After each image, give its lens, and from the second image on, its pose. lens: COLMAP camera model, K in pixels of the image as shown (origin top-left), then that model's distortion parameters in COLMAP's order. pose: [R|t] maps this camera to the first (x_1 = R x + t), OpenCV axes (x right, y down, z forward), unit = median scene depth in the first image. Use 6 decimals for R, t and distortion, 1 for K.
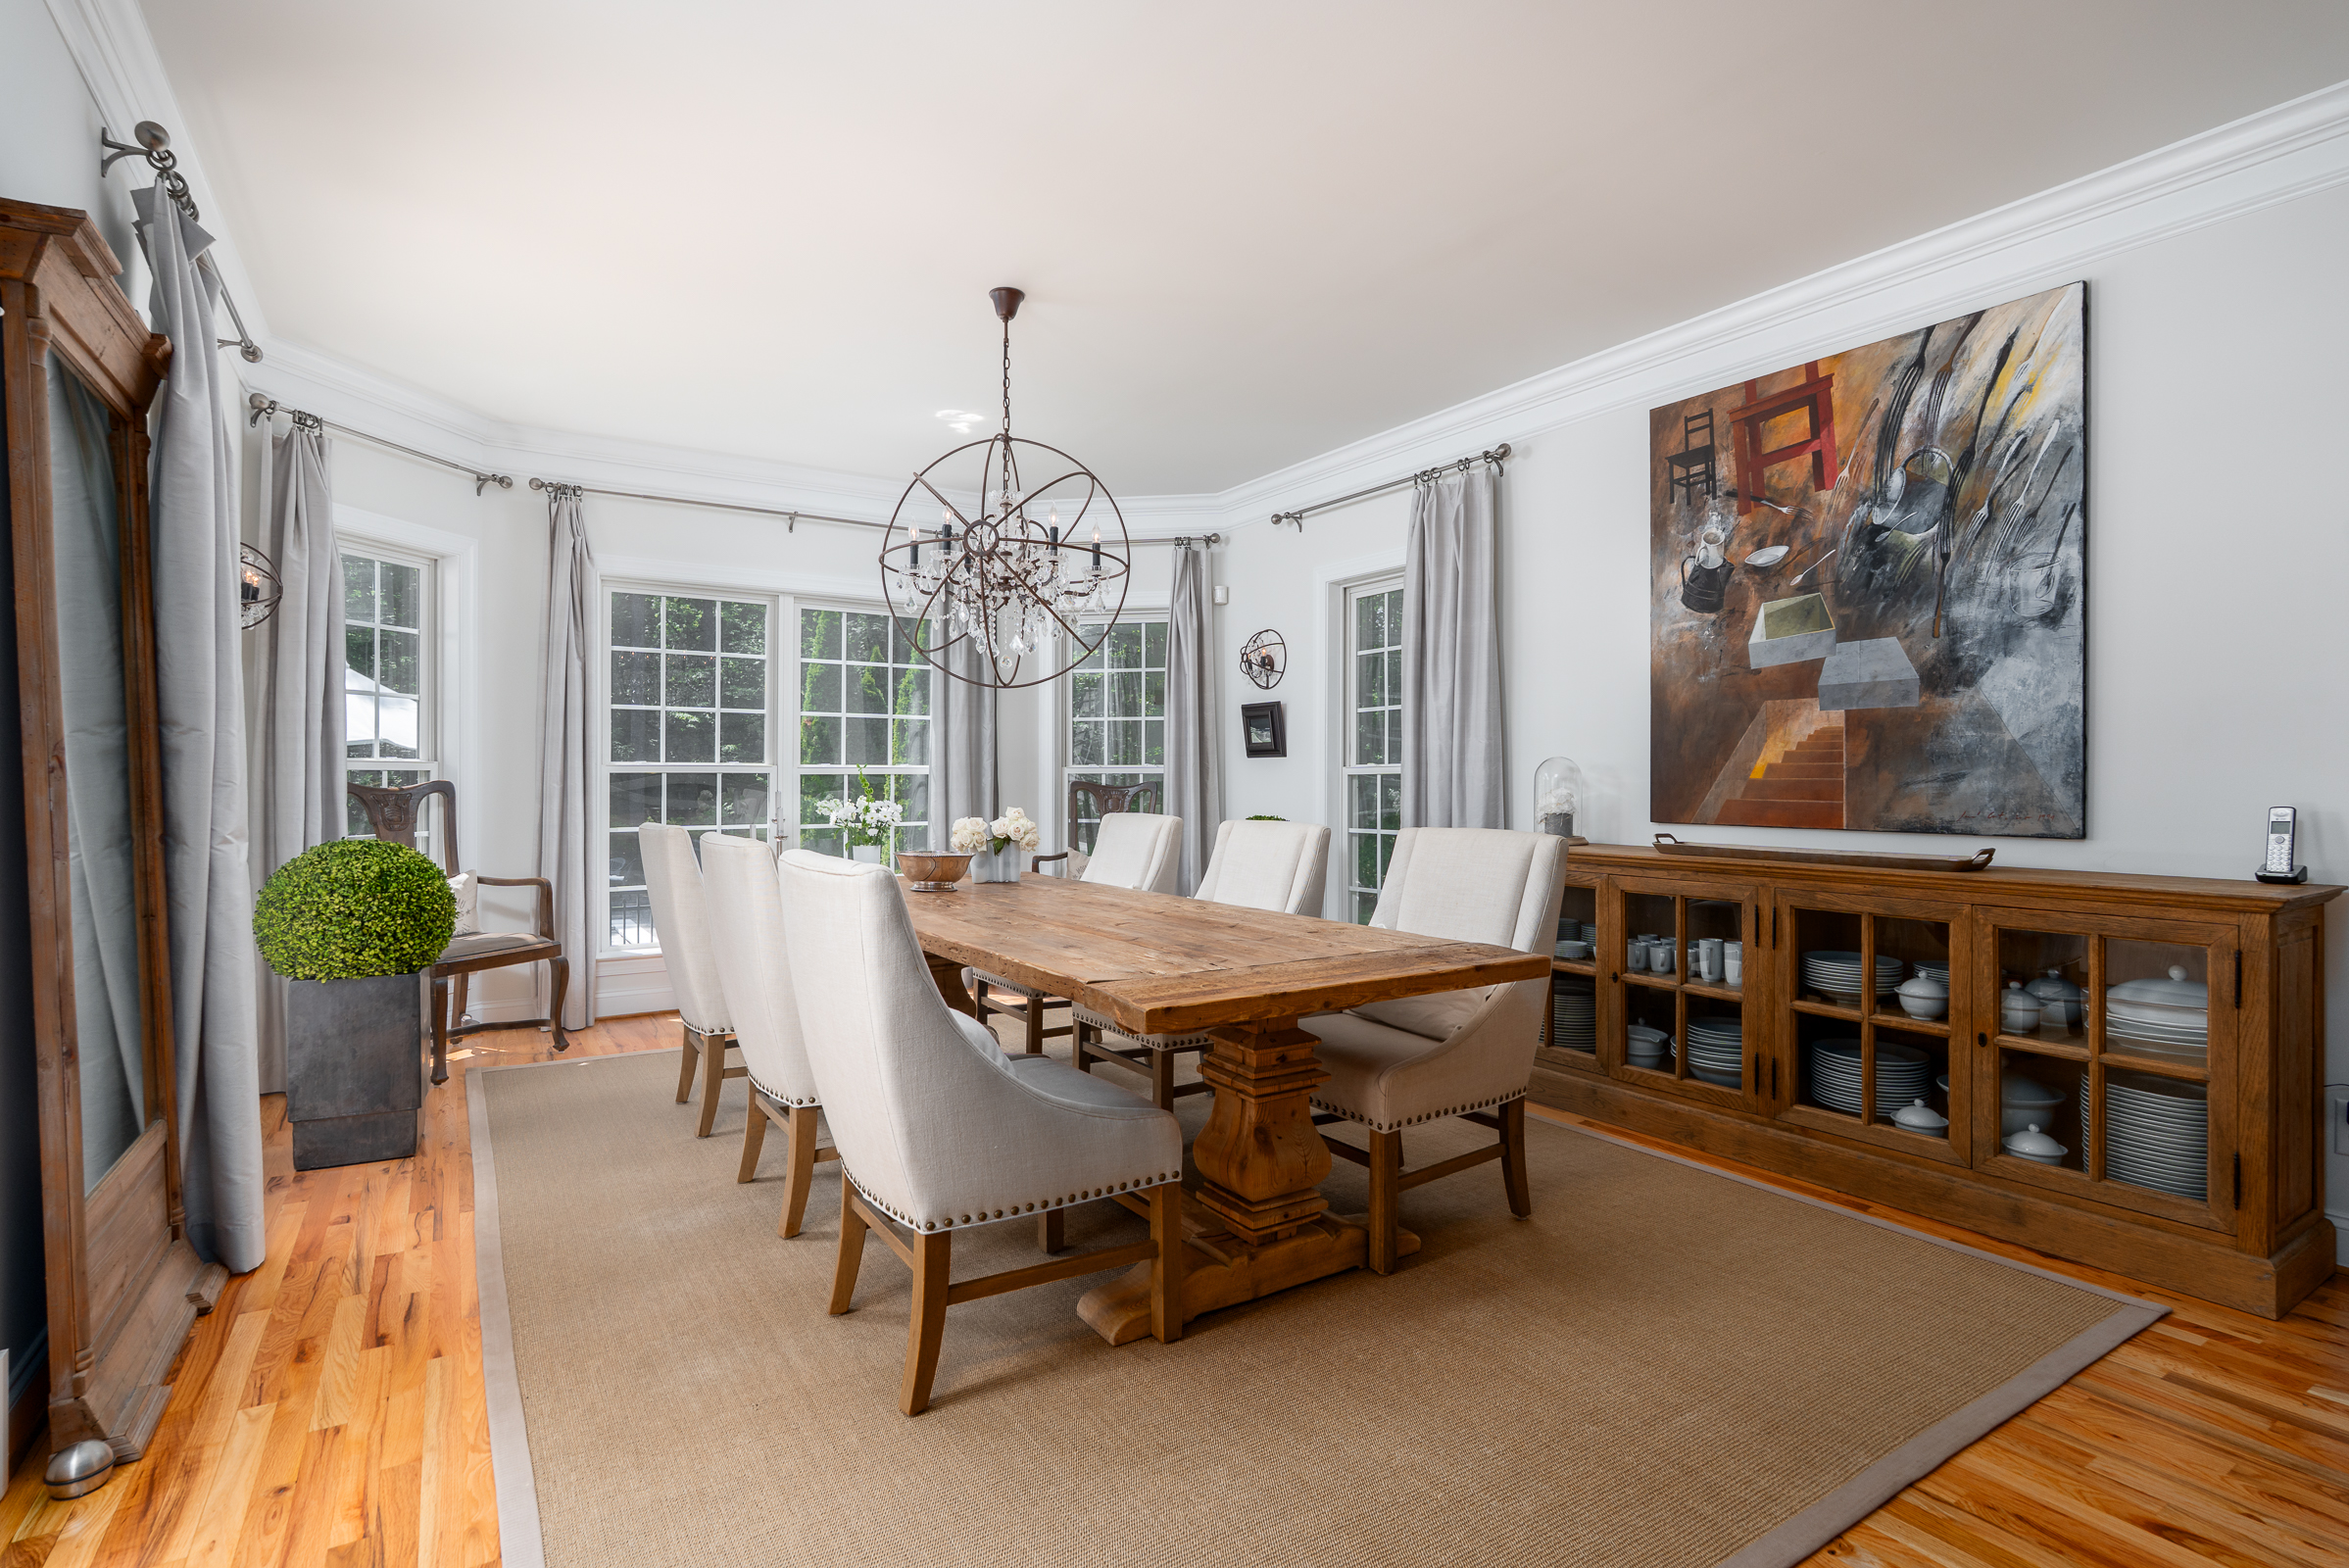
lens RADIAL K [[1158.0, 0, 1174.4], [0, 1158.0, 782.2], [0, 0, 1]] dist [0.002704, 0.000380]
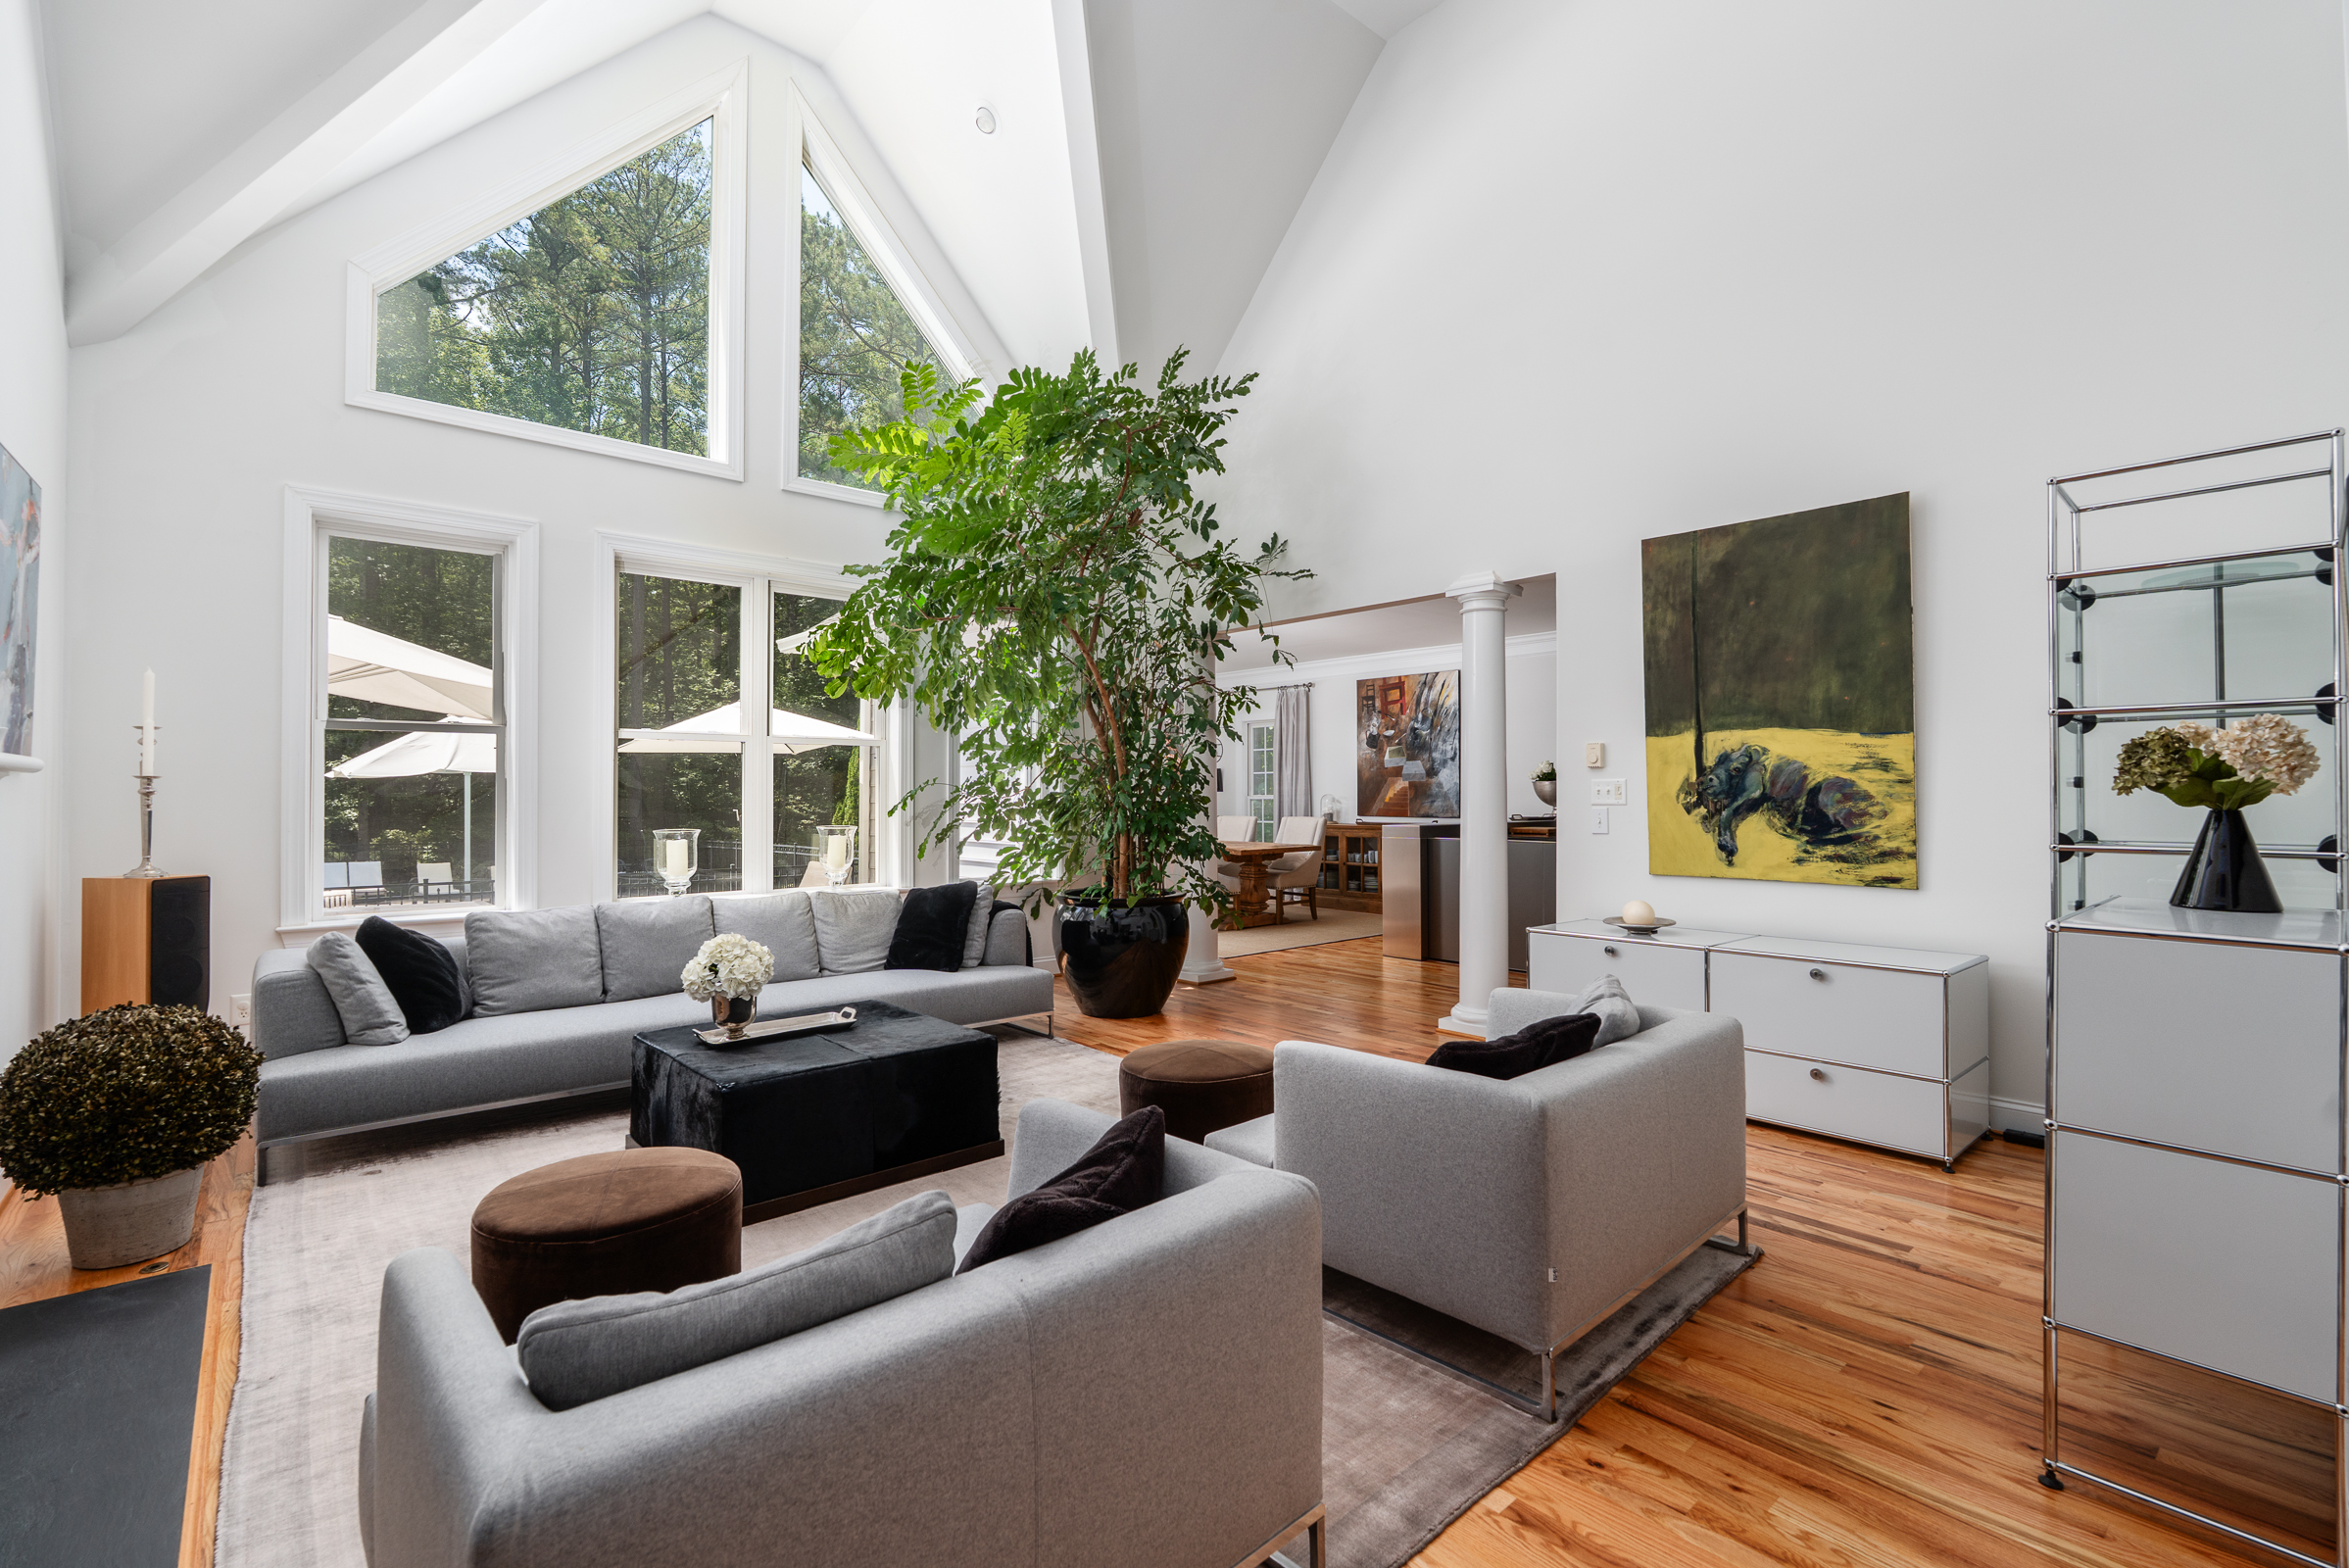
lens RADIAL K [[1048.9, 0, 1193.2], [0, 1048.9, 785.6], [0, 0, 1]] dist [-0.008132, 0.003175]
pose [[0.986892, -0.001106, 0.161378, -0.495560], [0.002693, 0.999950, -0.009616, -0.020950], [-0.161359, 0.009924, 0.986846, -1.780851]]
